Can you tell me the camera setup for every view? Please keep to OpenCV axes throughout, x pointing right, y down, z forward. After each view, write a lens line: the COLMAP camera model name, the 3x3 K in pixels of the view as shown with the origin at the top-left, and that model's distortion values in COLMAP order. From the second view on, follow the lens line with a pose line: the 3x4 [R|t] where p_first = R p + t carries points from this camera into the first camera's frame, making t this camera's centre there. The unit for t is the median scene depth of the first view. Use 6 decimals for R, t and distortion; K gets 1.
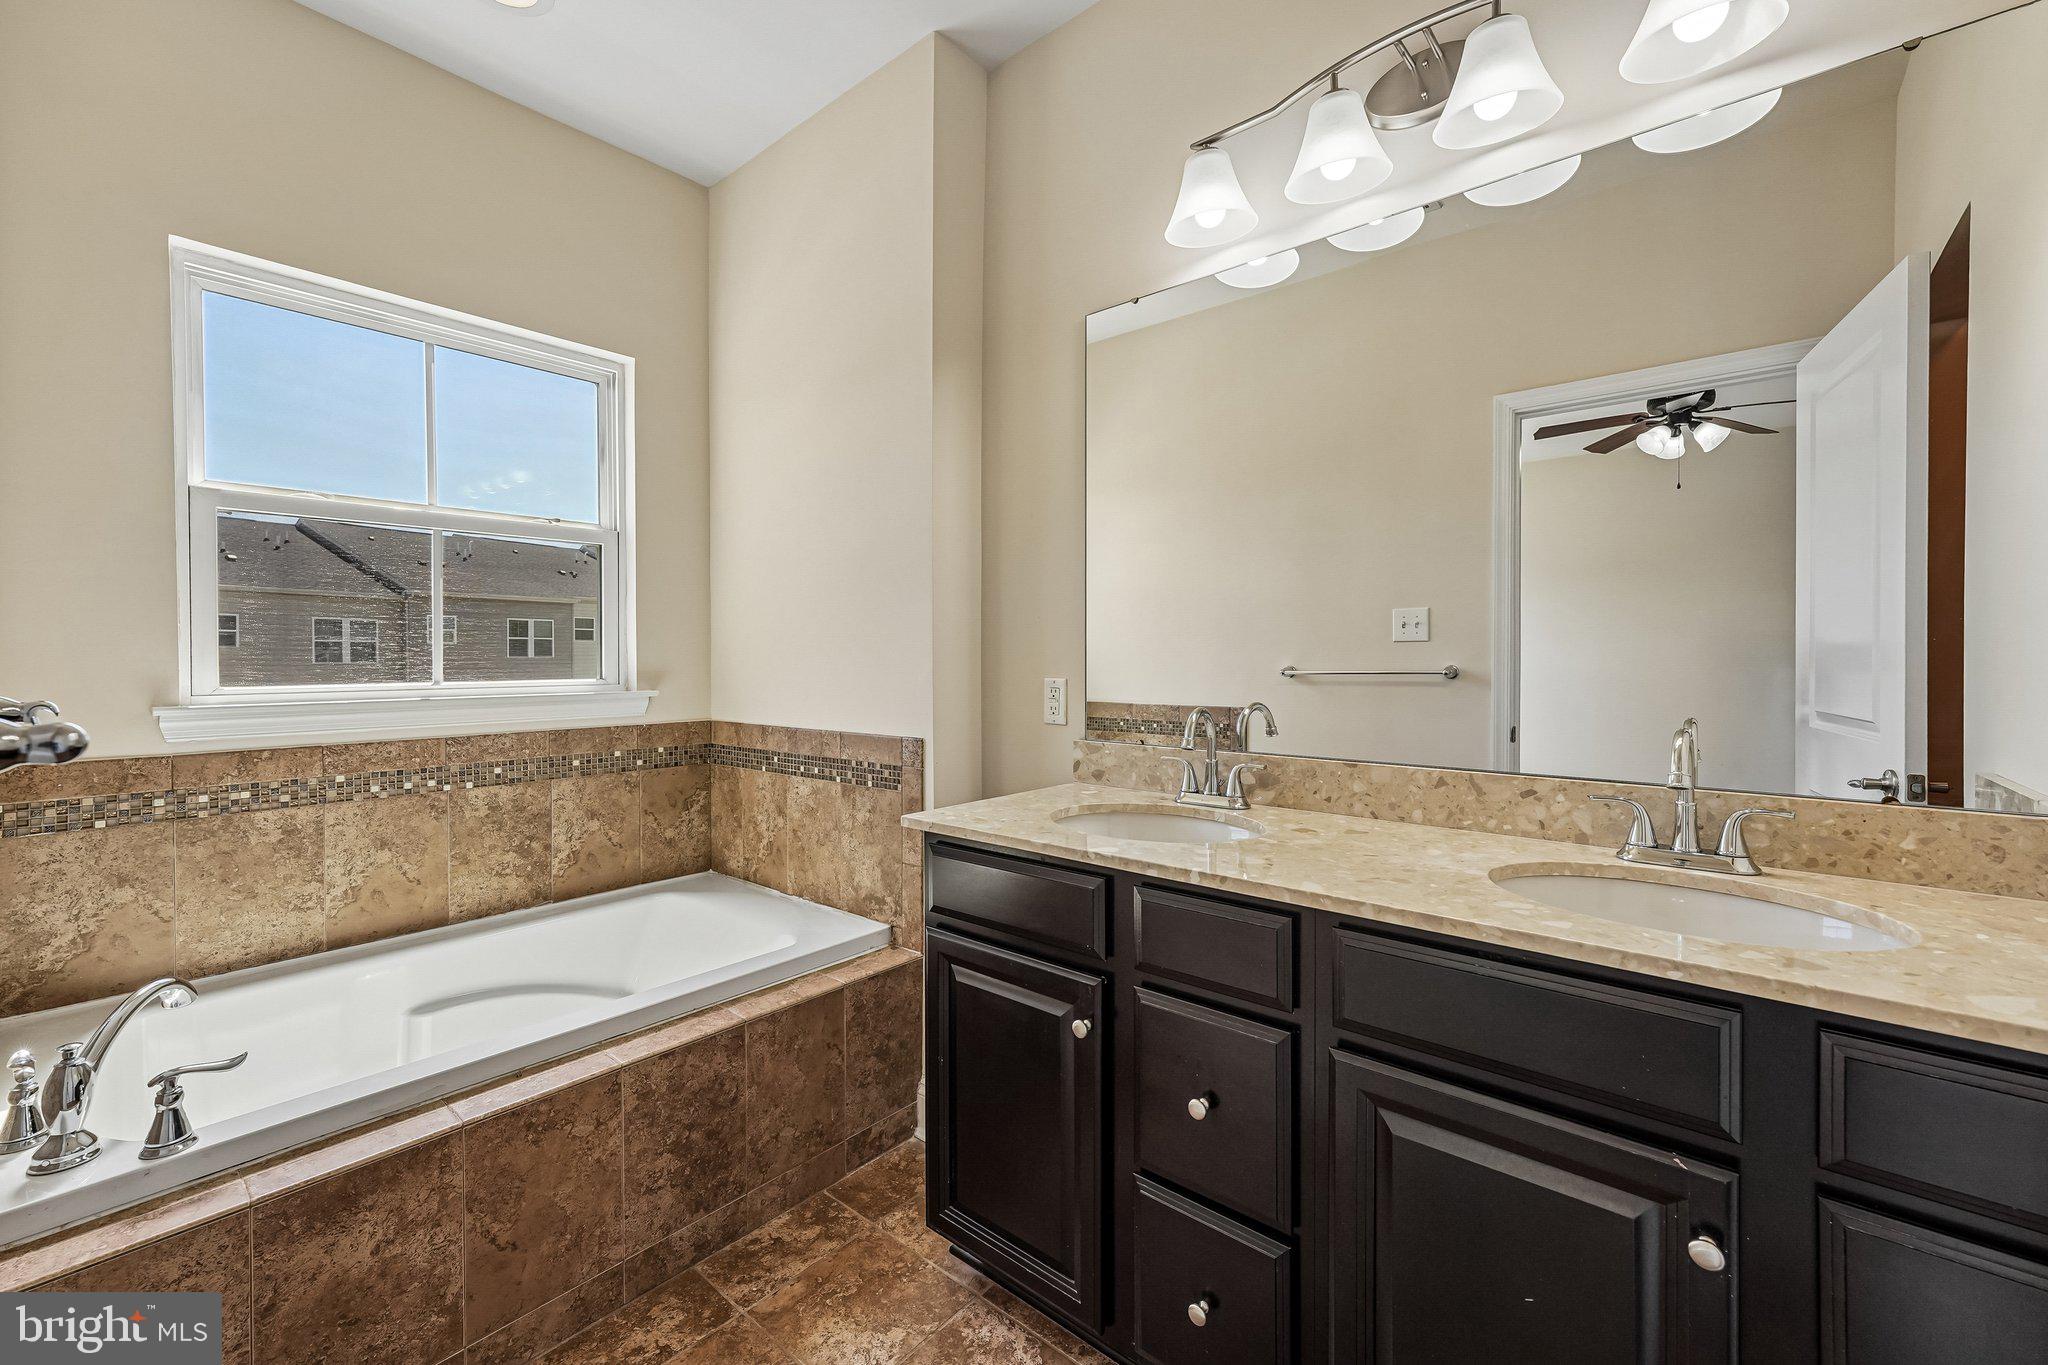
lens RADIAL K [[827.3, 0, 1023.8], [0, 827.3, 673.6], [0, 0, 1]] dist [0.006513, 0.000170]
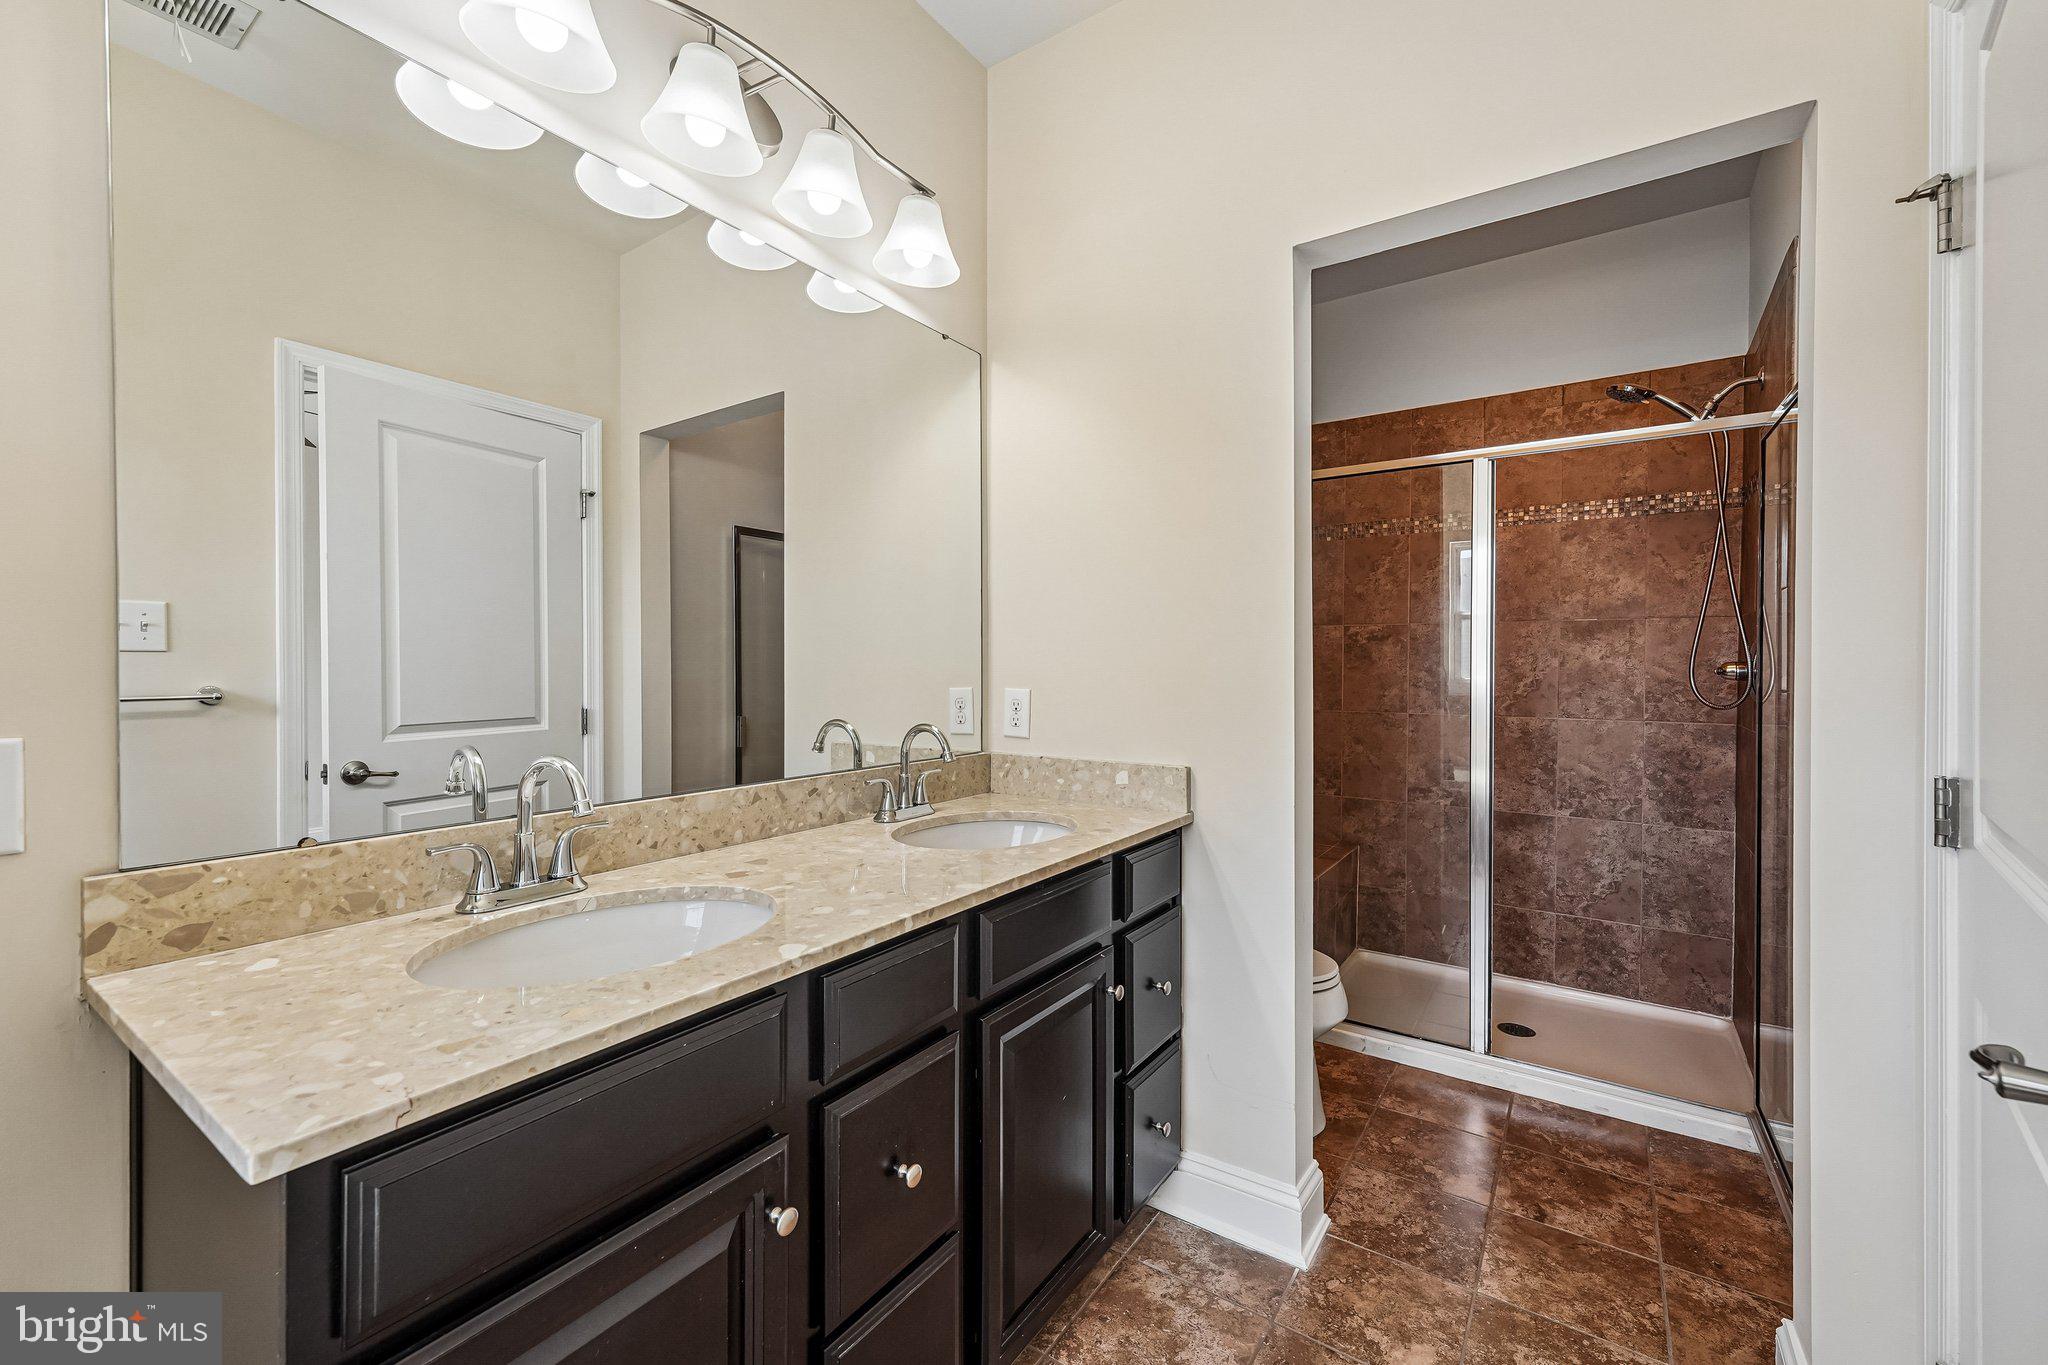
lens RADIAL K [[832.1, 0, 1024.0], [0, 832.1, 682.5], [0, 0, 1]] dist [0.003566, 0.000271]
pose [[-0.110394, -0.016062, 0.993758, -0.555896], [0.020359, 0.999623, 0.018418, -0.024659], [-0.993679, 0.022266, -0.110025, 0.764518]]
